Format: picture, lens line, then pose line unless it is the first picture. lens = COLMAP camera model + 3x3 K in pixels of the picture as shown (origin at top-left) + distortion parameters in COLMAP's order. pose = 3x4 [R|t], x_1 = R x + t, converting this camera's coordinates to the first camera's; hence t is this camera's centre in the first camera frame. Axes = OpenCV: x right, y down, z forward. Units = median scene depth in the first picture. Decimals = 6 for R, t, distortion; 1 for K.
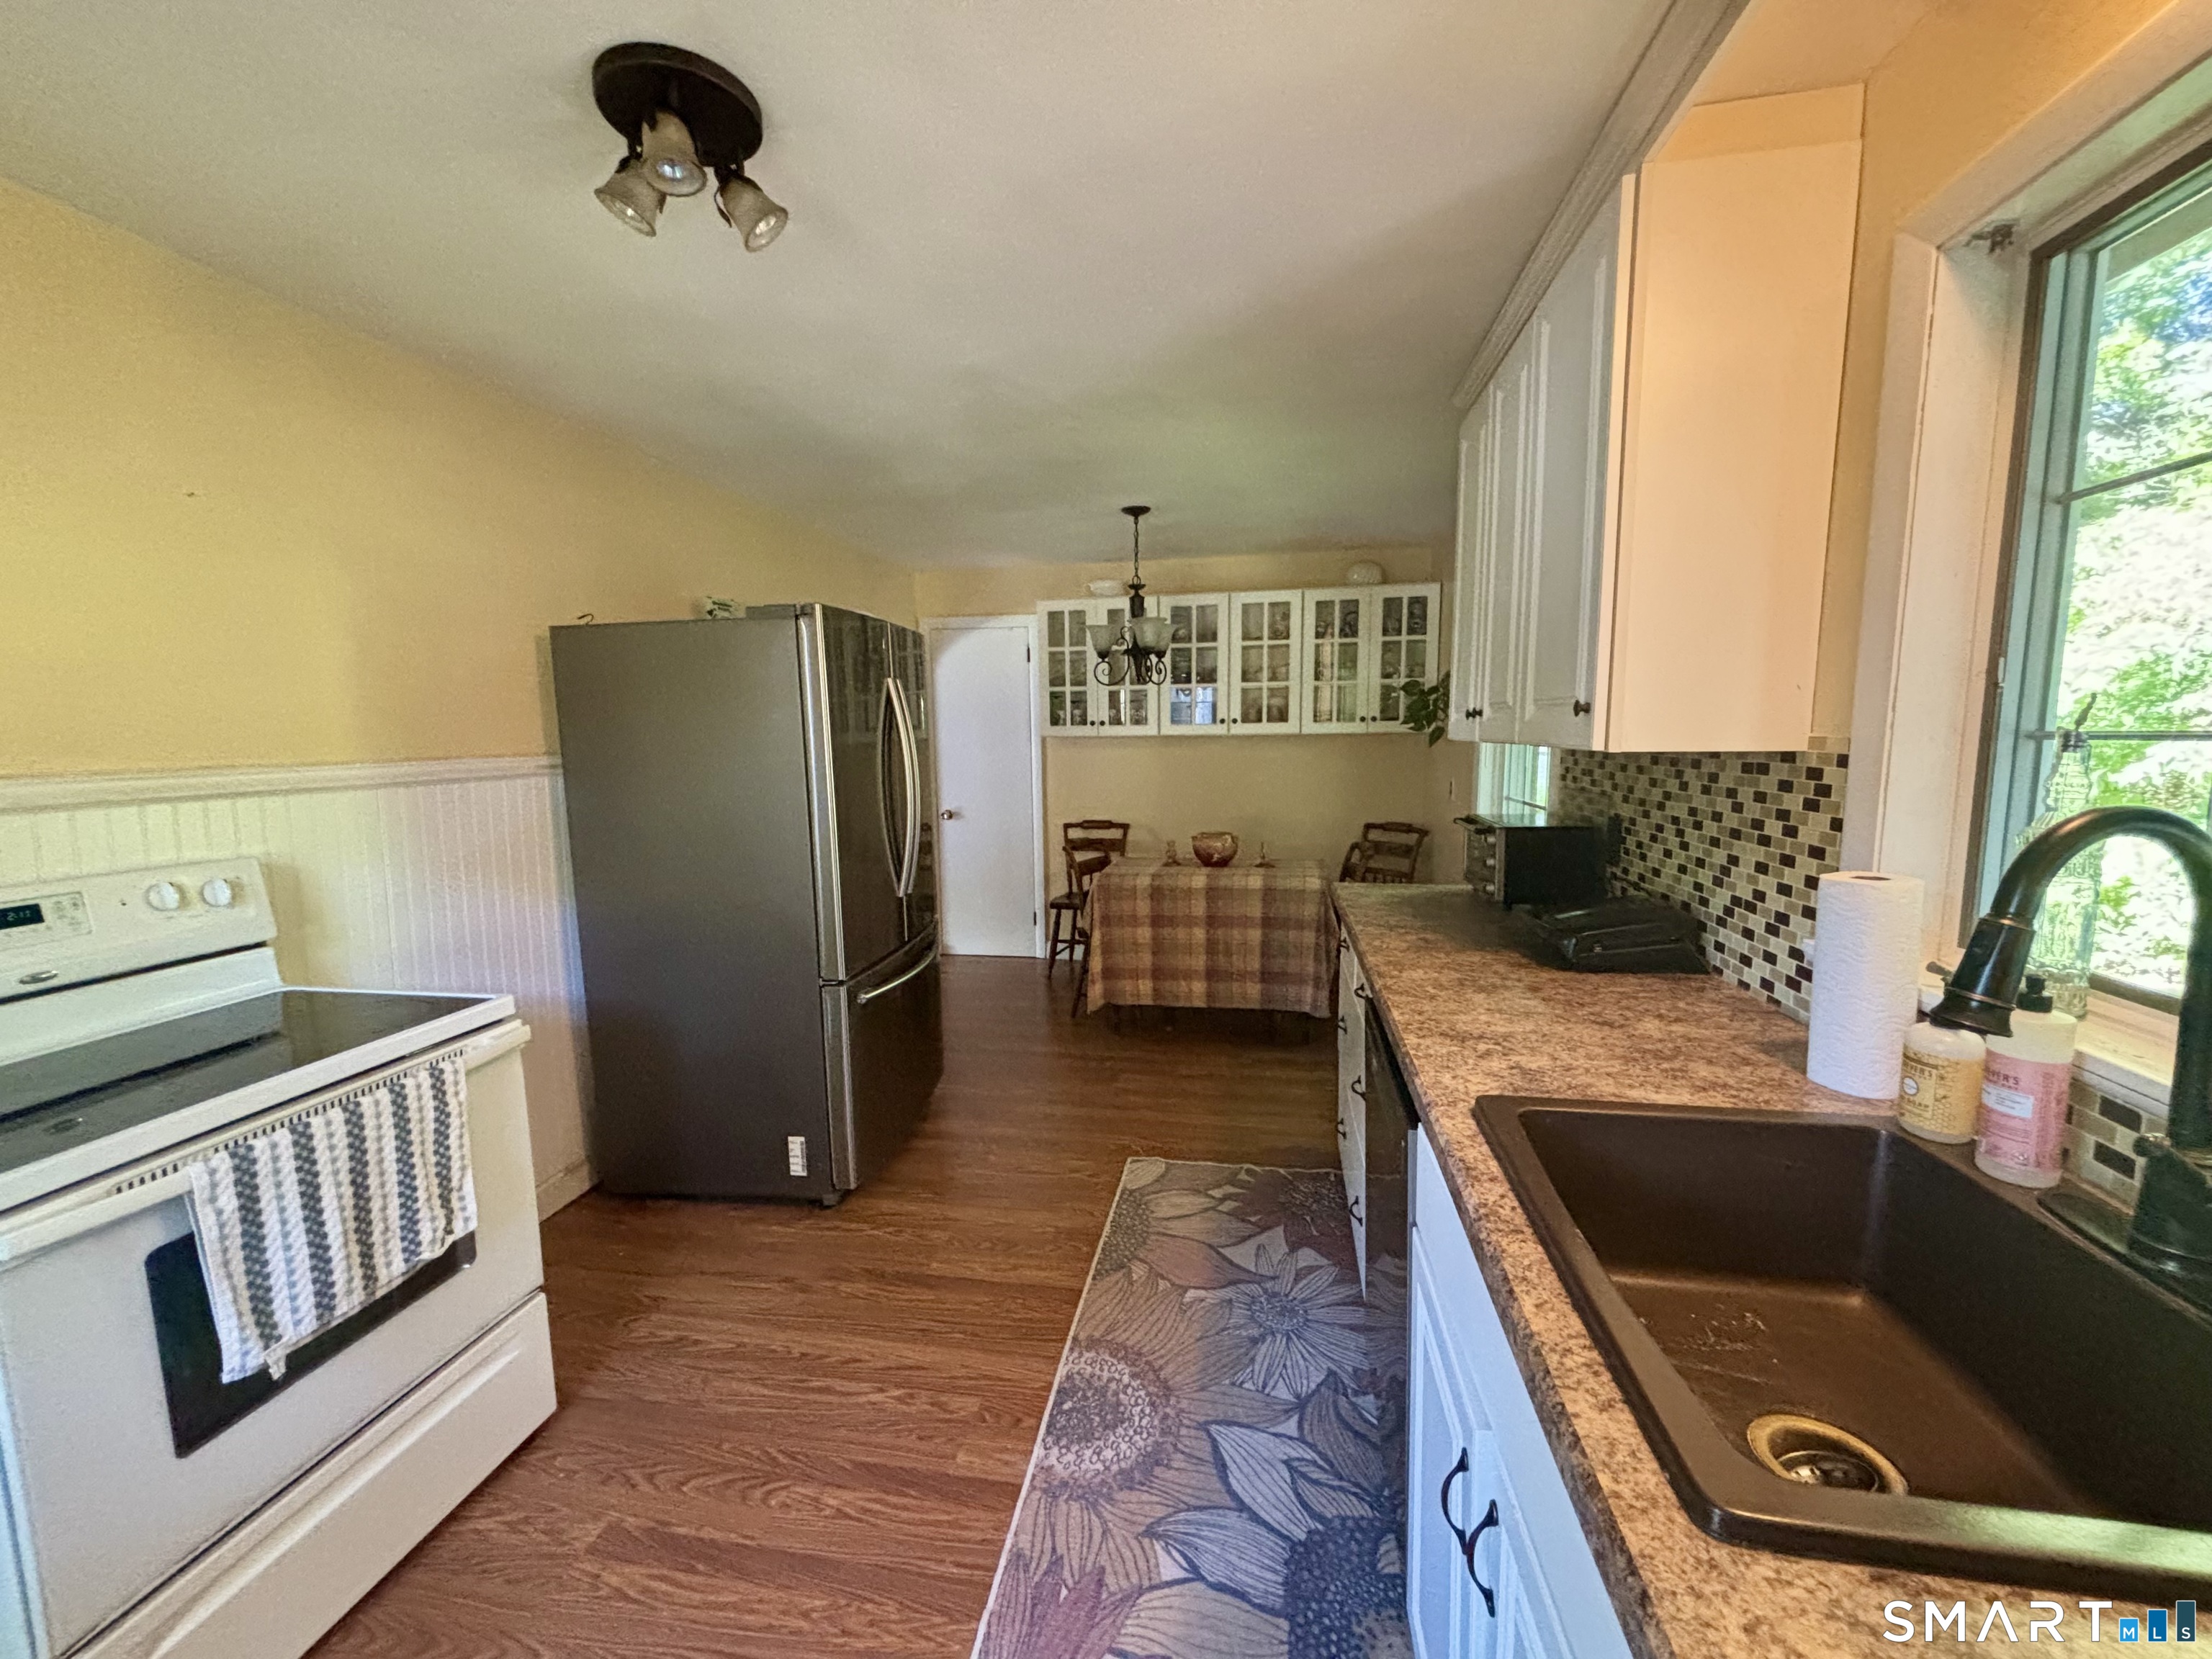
lens RADIAL K [[885.7, 0, 1100.5], [0, 885.7, 836.7], [0, 0, 1]] dist [-0.001886, -0.000260]
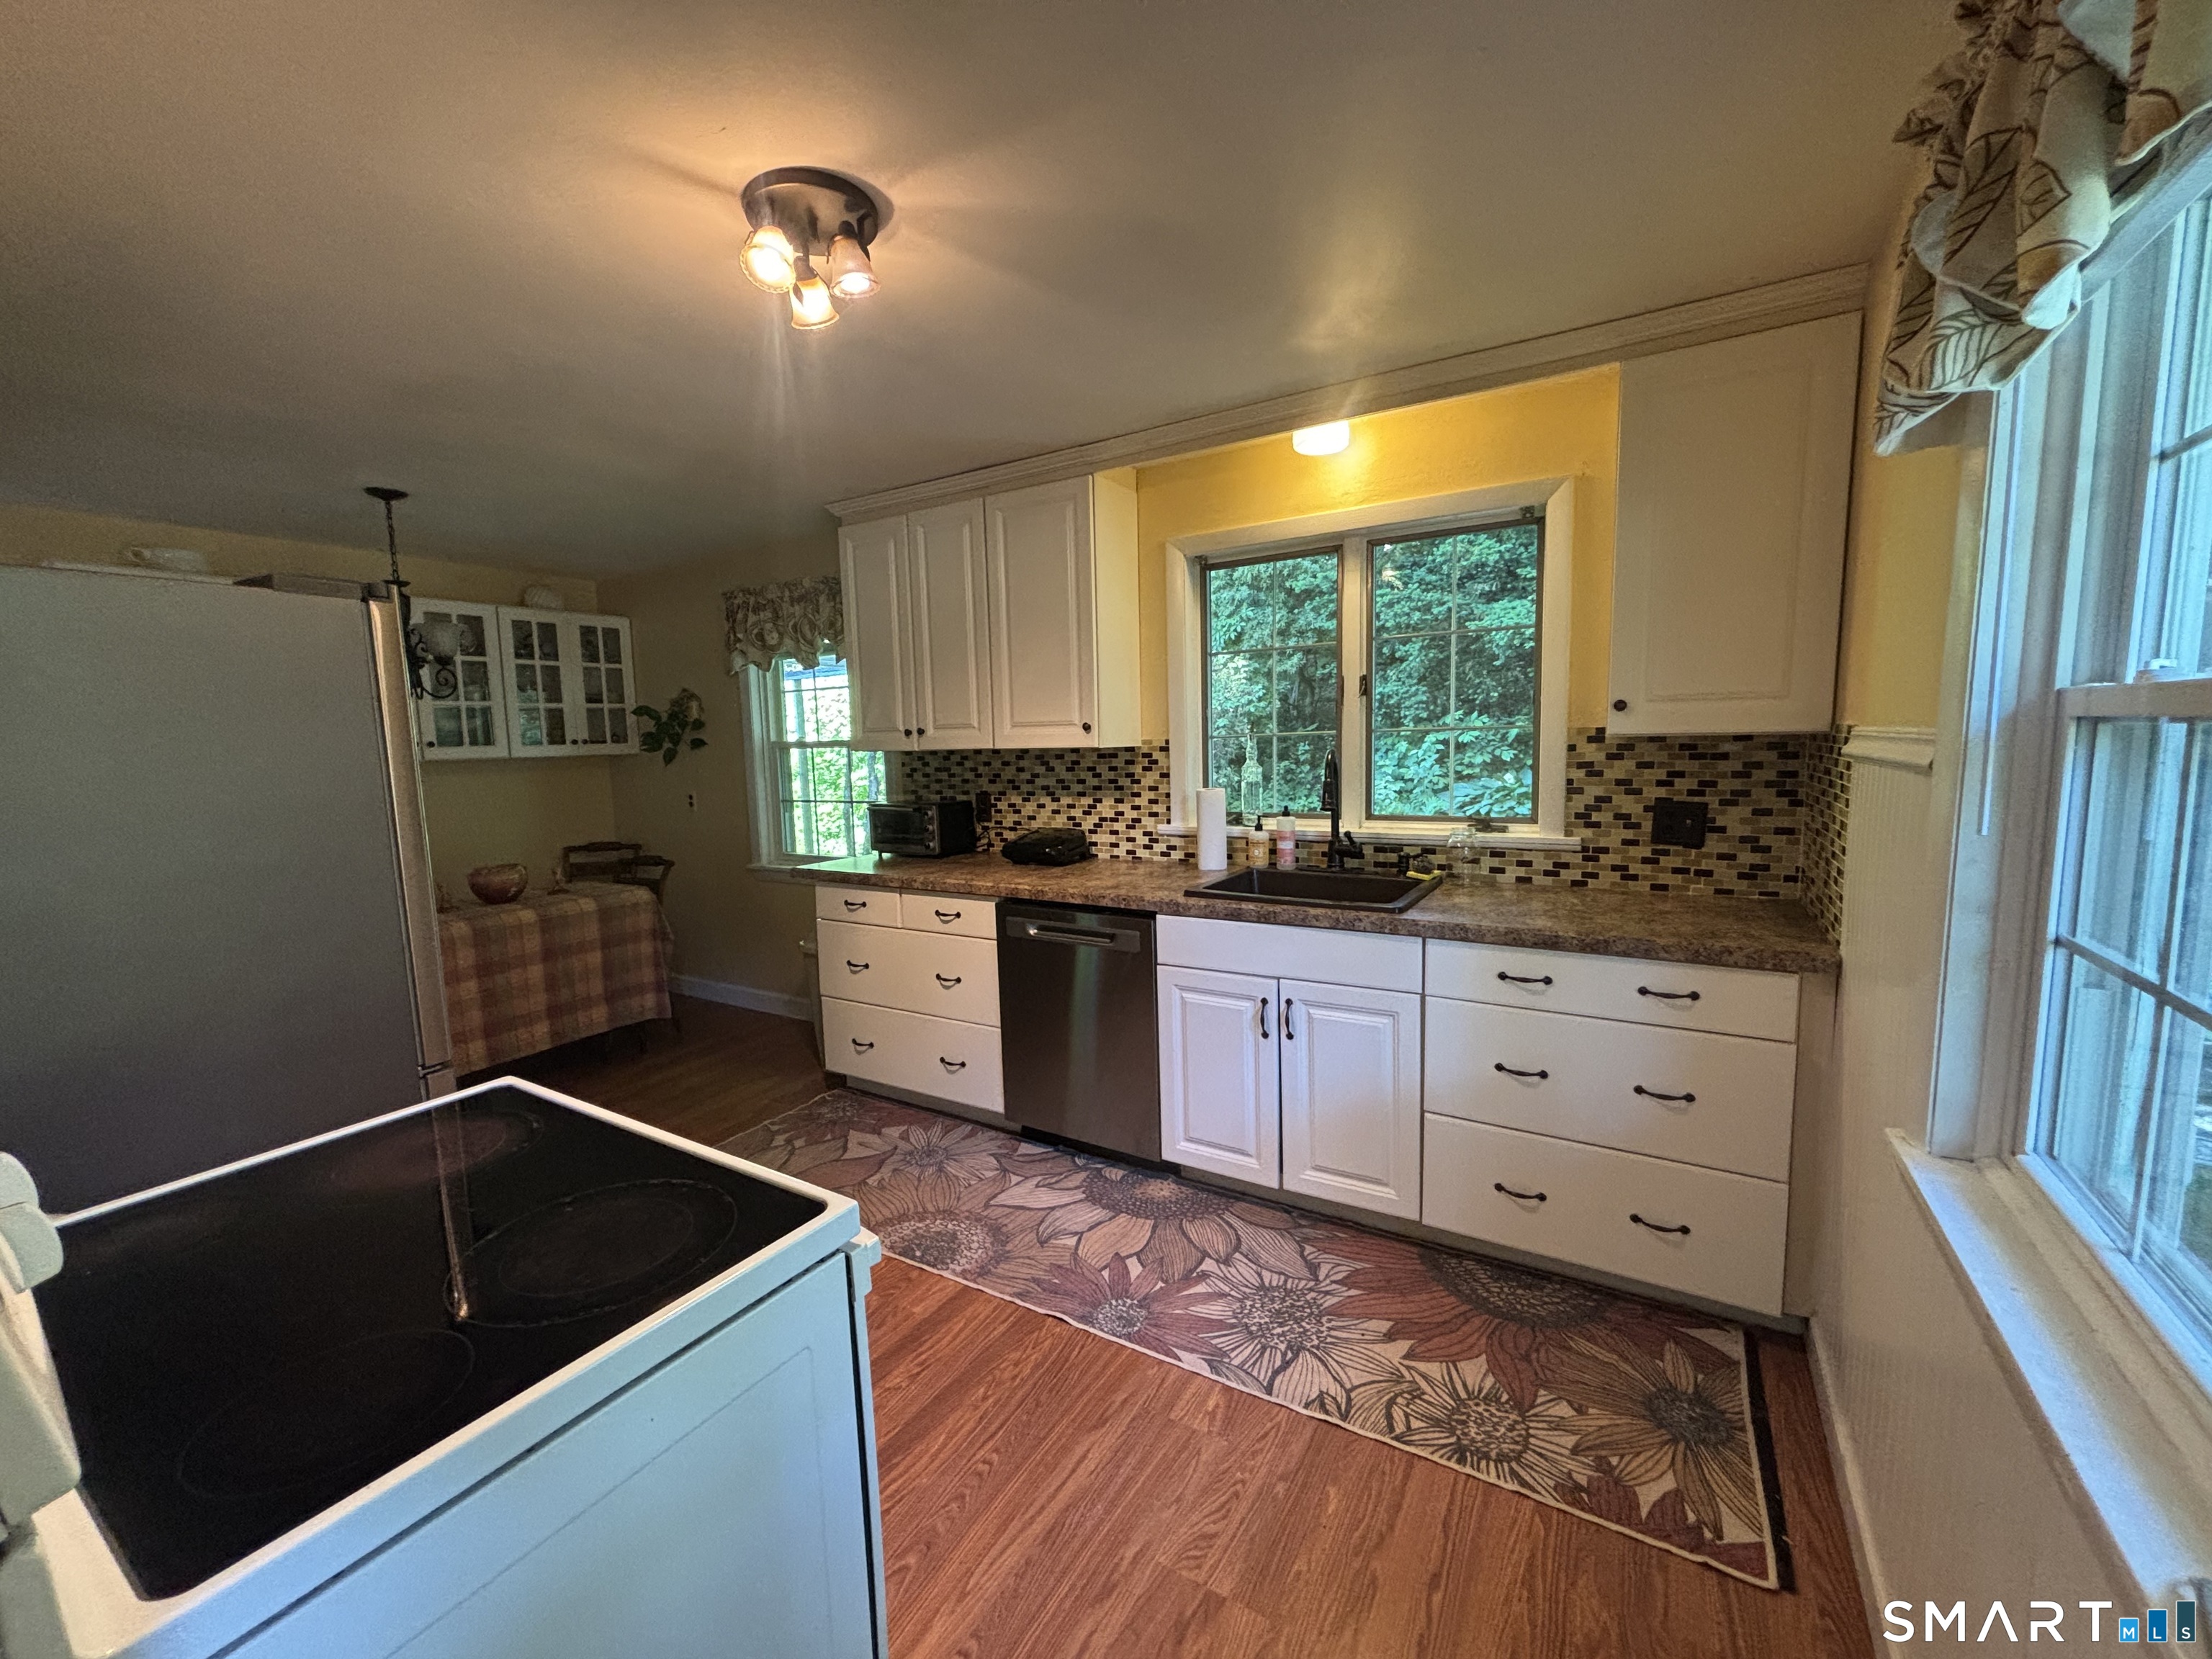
lens RADIAL K [[885.7, 0, 1102.9], [0, 885.7, 835.0], [0, 0, 1]] dist [-0.001886, -0.000260]
pose [[0.359376, -0.099433, 0.927880, -1.120006], [0.134082, 0.989492, 0.054104, -0.004208], [-0.923510, 0.104968, 0.368932, 0.206656]]
